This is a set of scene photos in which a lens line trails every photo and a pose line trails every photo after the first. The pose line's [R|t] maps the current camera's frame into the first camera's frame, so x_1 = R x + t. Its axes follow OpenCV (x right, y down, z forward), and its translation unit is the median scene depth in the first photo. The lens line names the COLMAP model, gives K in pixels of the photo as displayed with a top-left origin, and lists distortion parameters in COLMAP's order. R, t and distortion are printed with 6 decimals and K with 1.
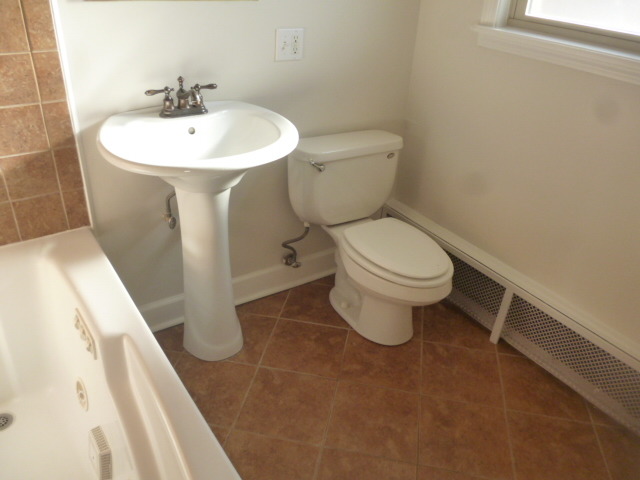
lens RADIAL K [[534.6, 0, 322.8], [0, 534.6, 240.2], [0, 0, 1]] dist [-0.035139, -0.001618]
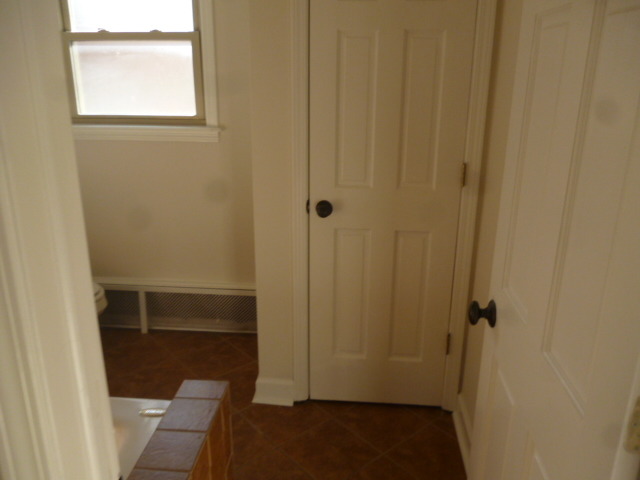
lens RADIAL K [[534.6, 0, 320.6], [0, 534.6, 239.9], [0, 0, 1]] dist [-0.035139, -0.001618]
pose [[0.636884, -0.284846, 0.716409, -0.143427], [0.419242, 0.907798, -0.011761, 0.081753], [-0.647005, 0.307839, 0.697582, -0.154394]]
